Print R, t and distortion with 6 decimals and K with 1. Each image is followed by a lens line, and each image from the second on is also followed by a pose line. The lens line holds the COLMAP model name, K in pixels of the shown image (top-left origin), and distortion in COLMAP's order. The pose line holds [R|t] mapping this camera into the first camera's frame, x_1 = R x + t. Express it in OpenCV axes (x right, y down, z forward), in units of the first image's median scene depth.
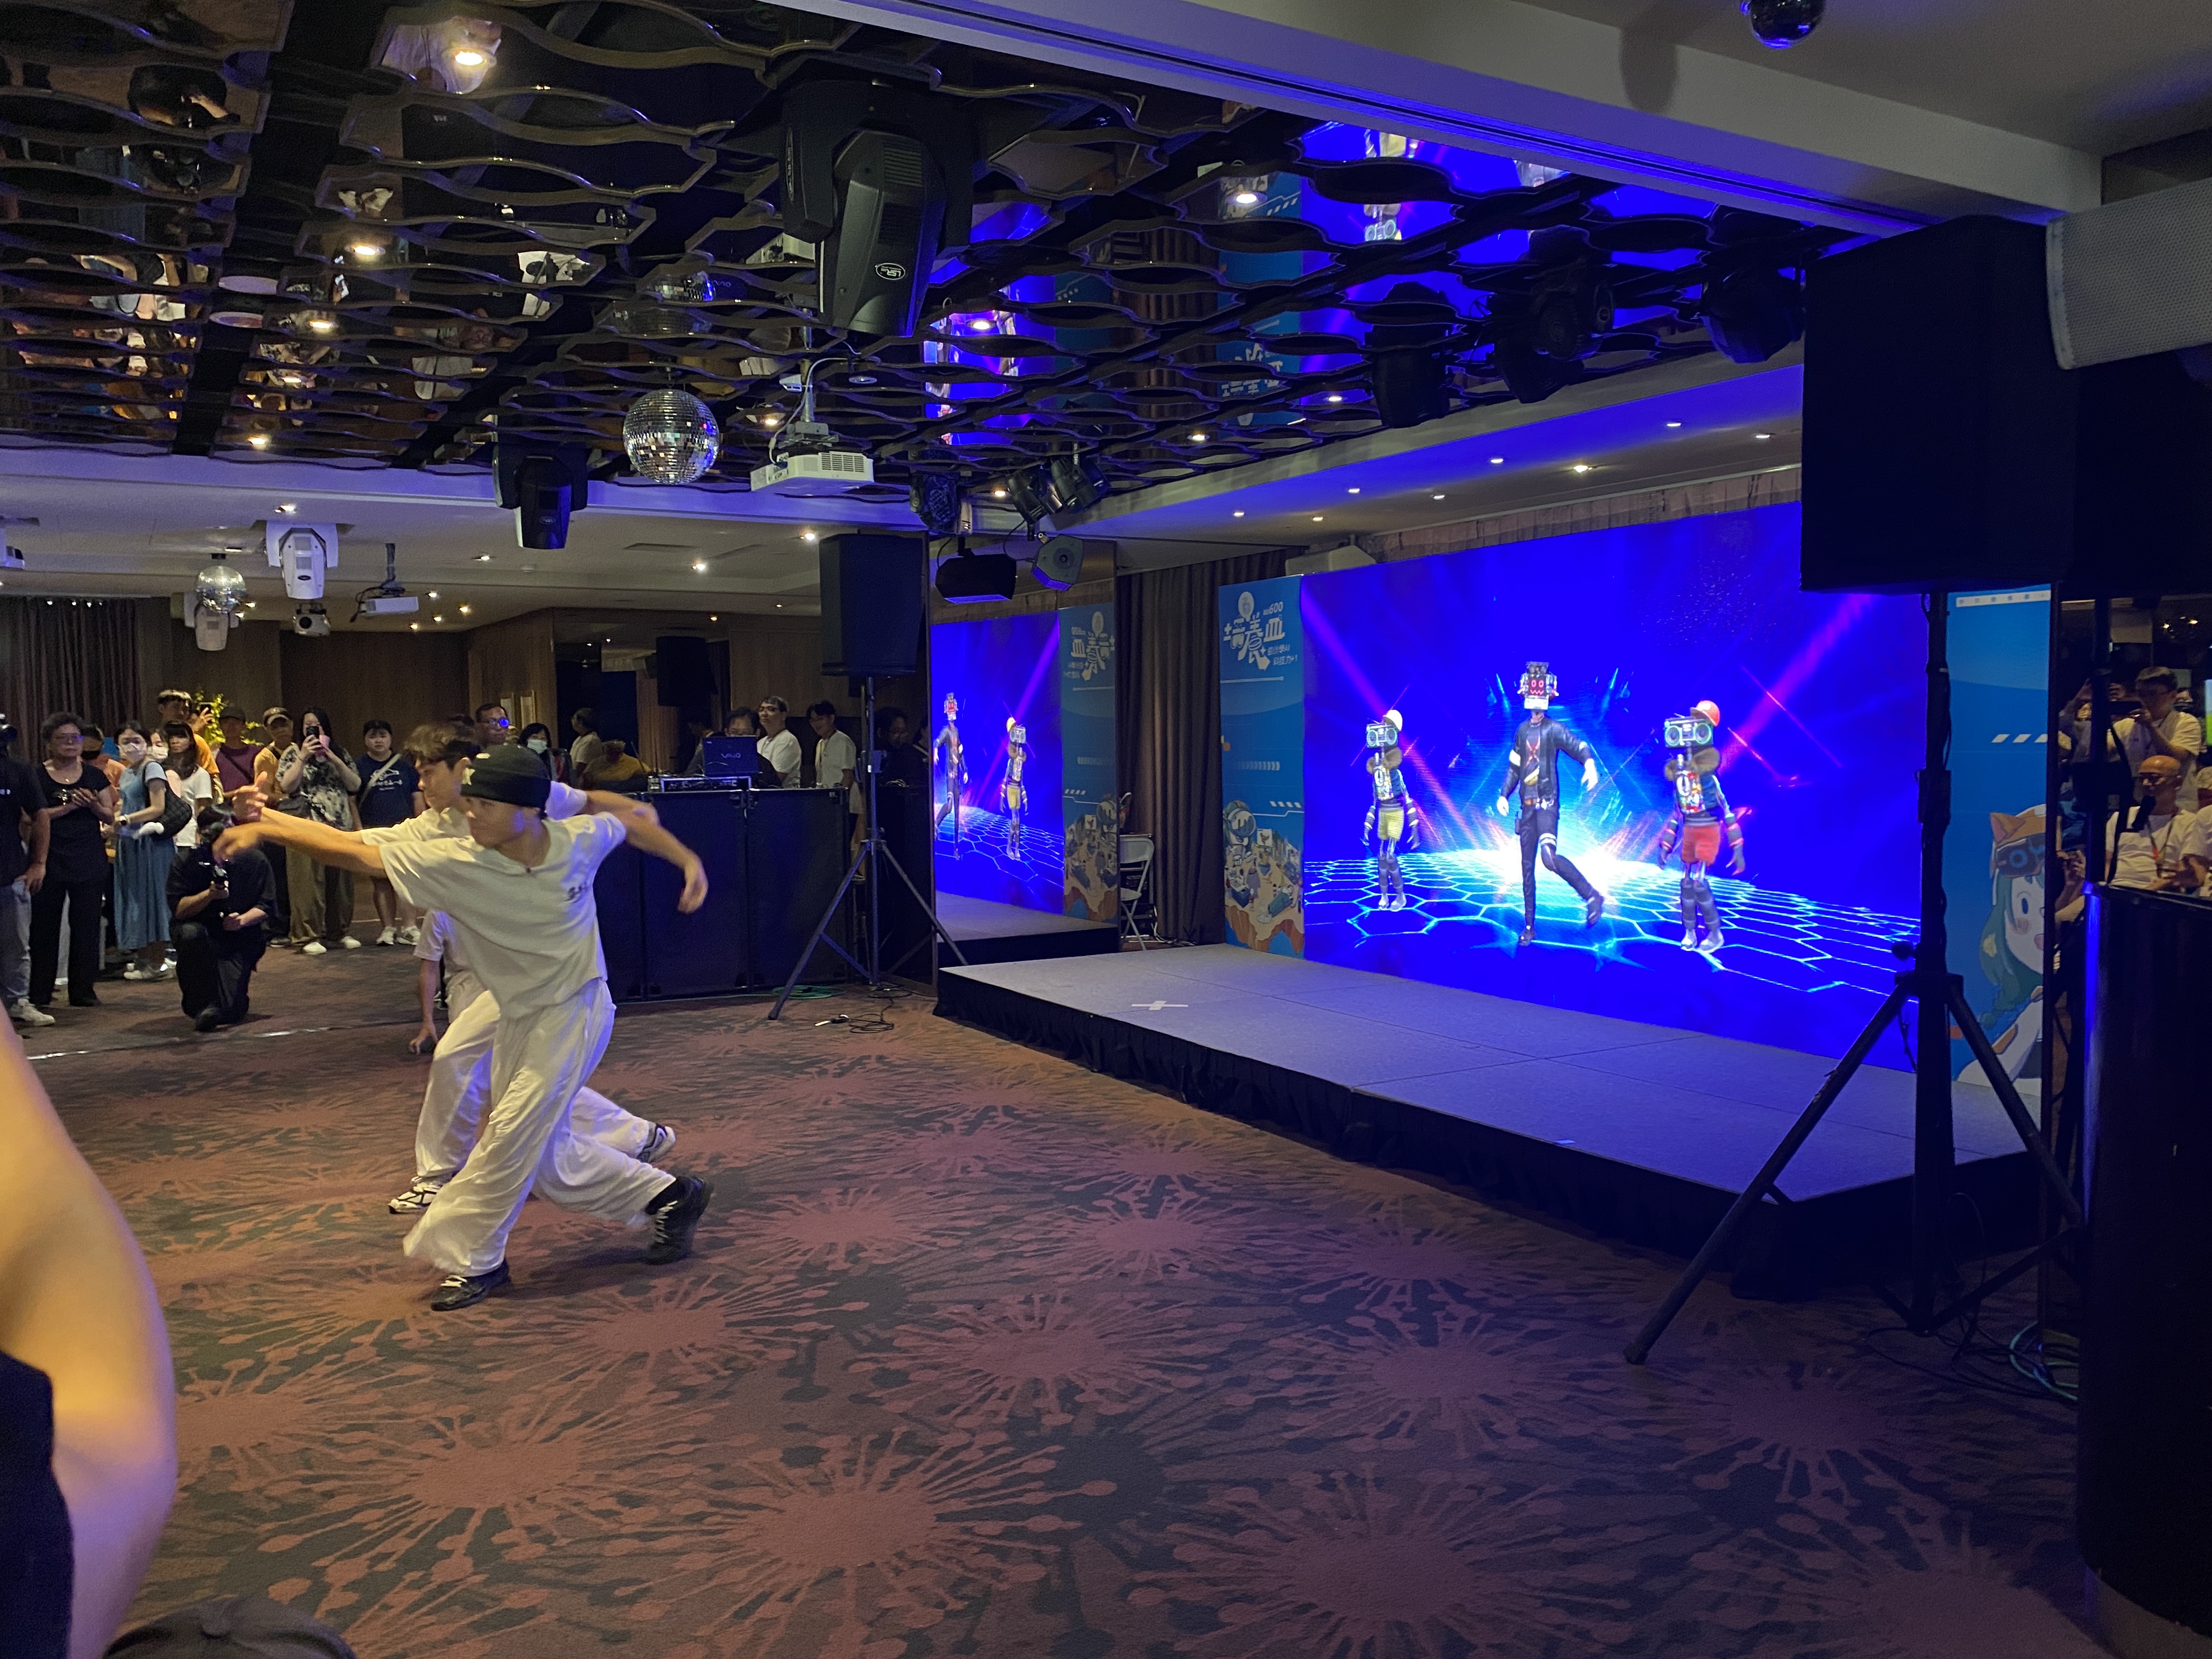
lens RADIAL K [[1629.4, 0, 1106.0], [0, 1629.4, 829.5], [0, 0, 1]] dist [0.001693, -0.001225]
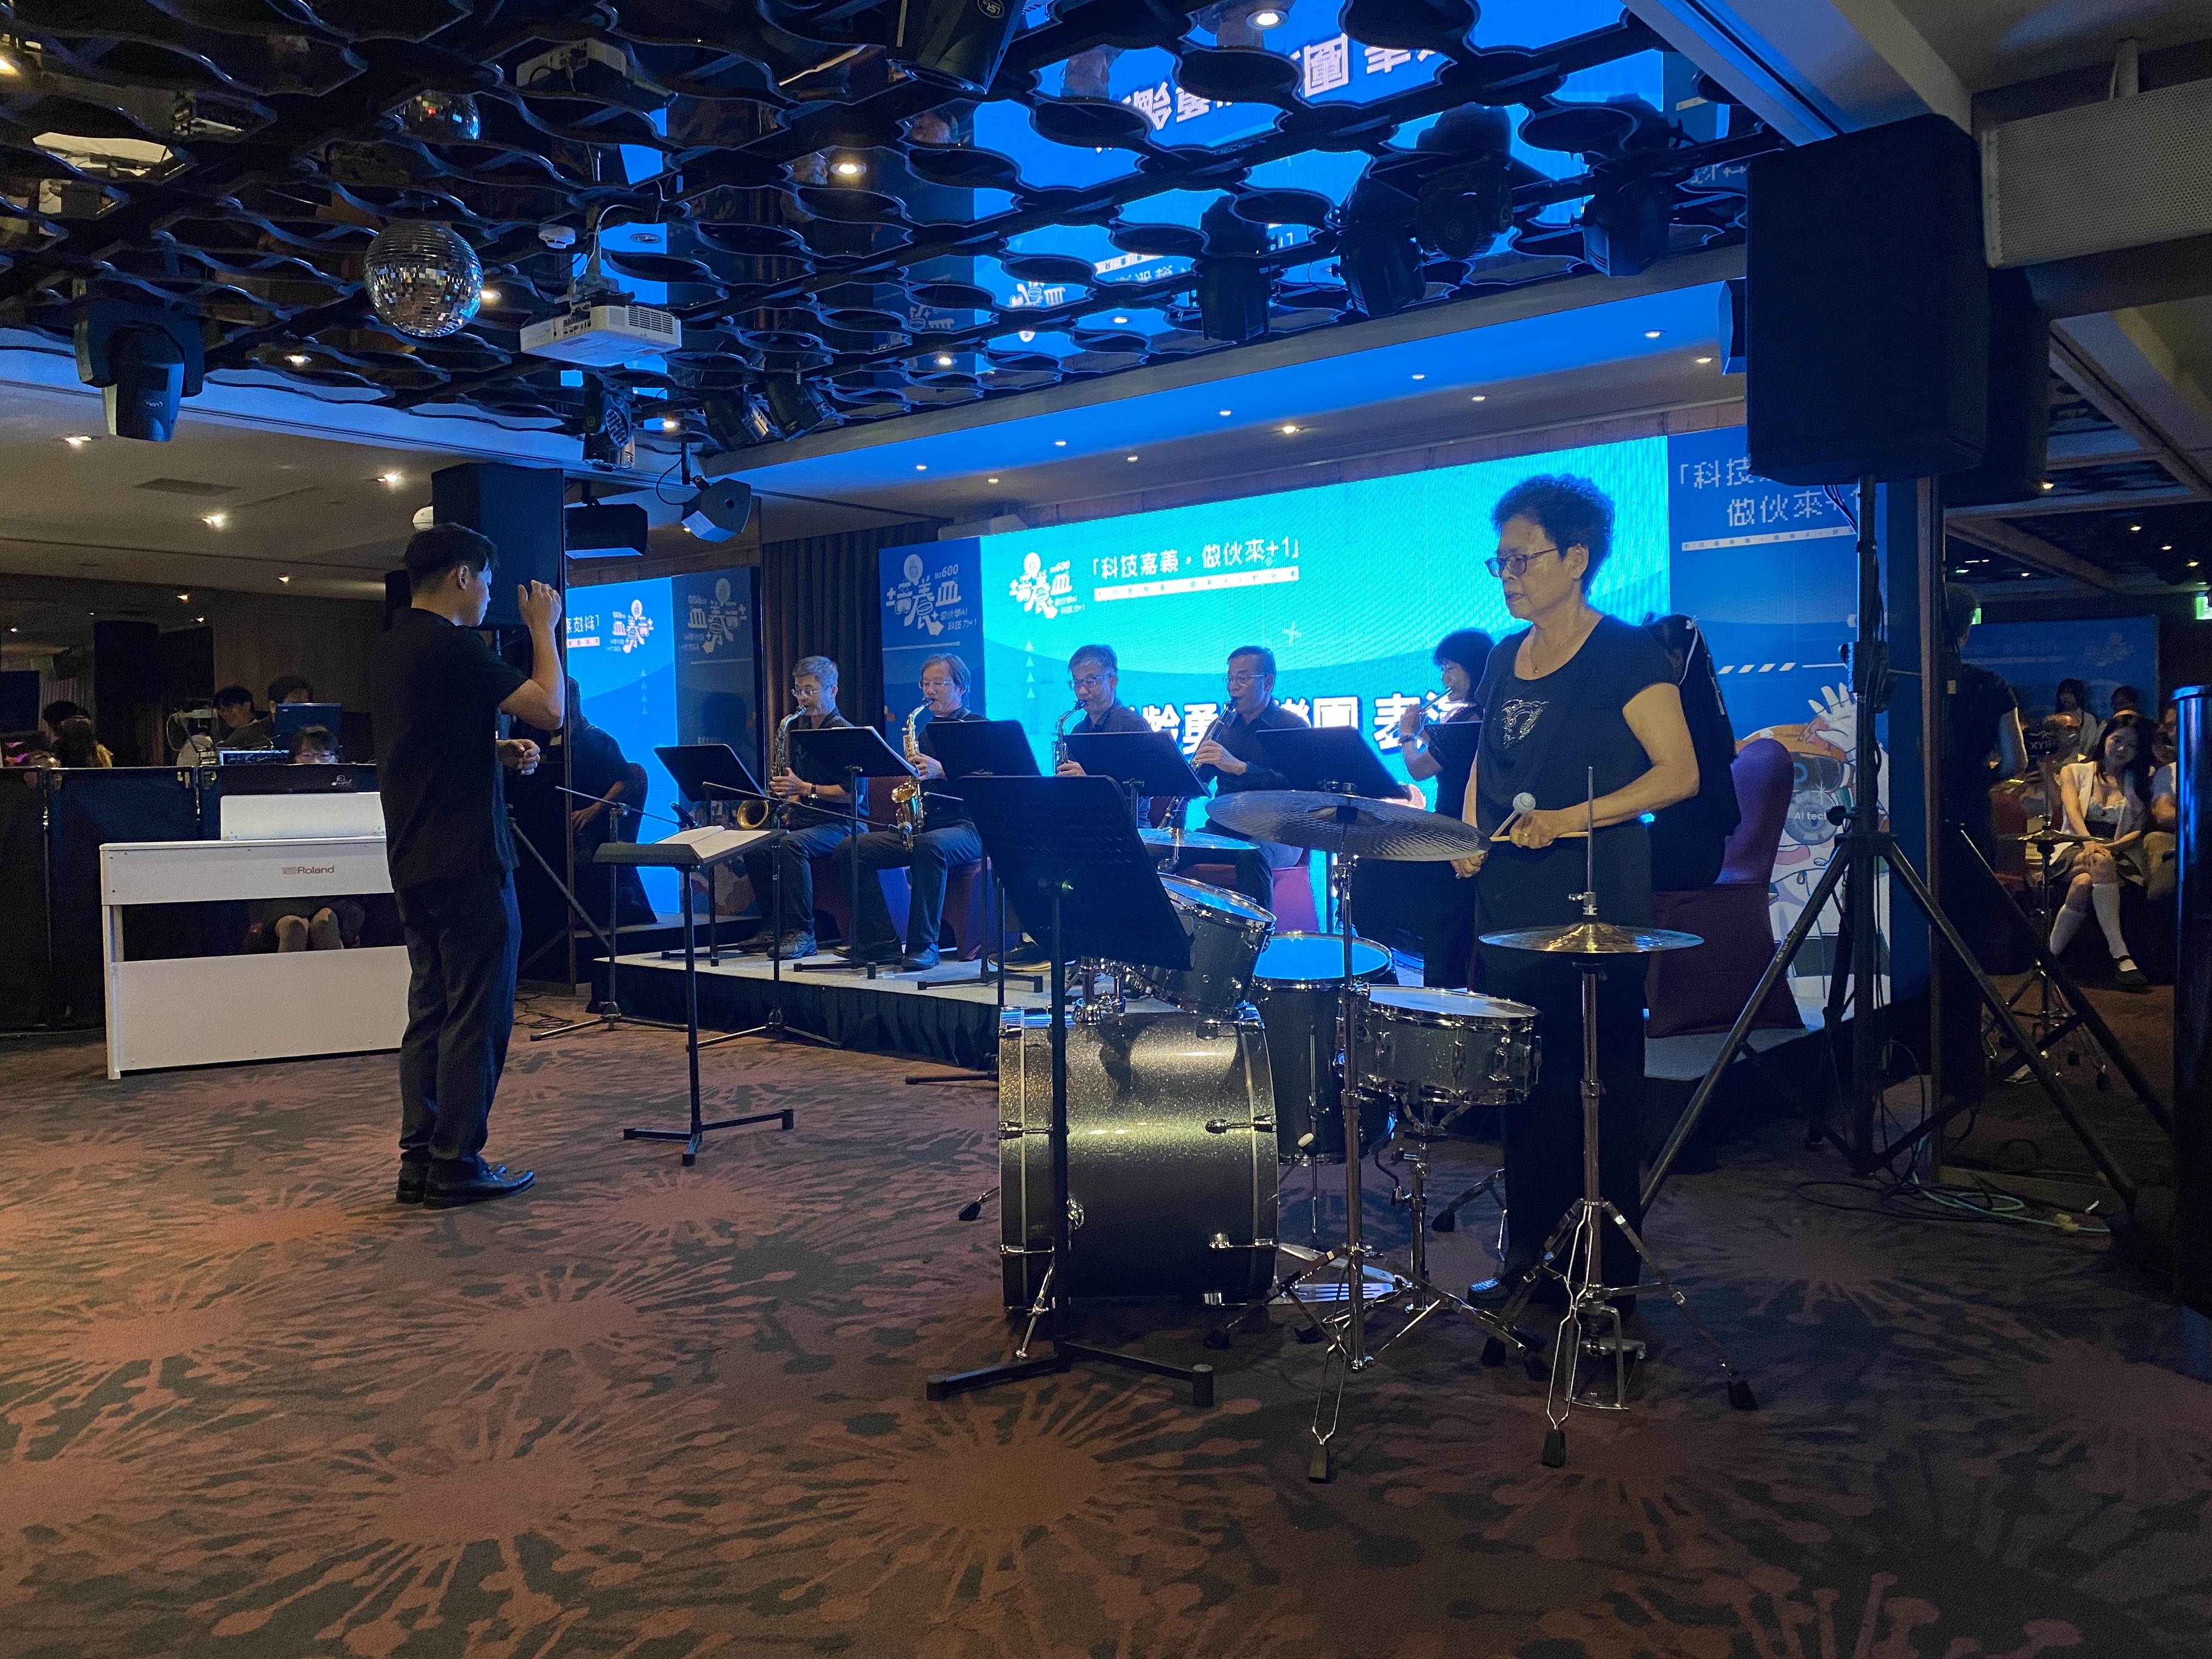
lens RADIAL K [[1629.4, 0, 1106.0], [0, 1629.4, 829.5], [0, 0, 1]] dist [0.001693, -0.001225]
pose [[0.943403, -0.014395, 0.331336, -0.294128], [0.022883, 0.999502, -0.021732, 0.090250], [-0.330858, 0.028084, 0.943263, 0.152034]]
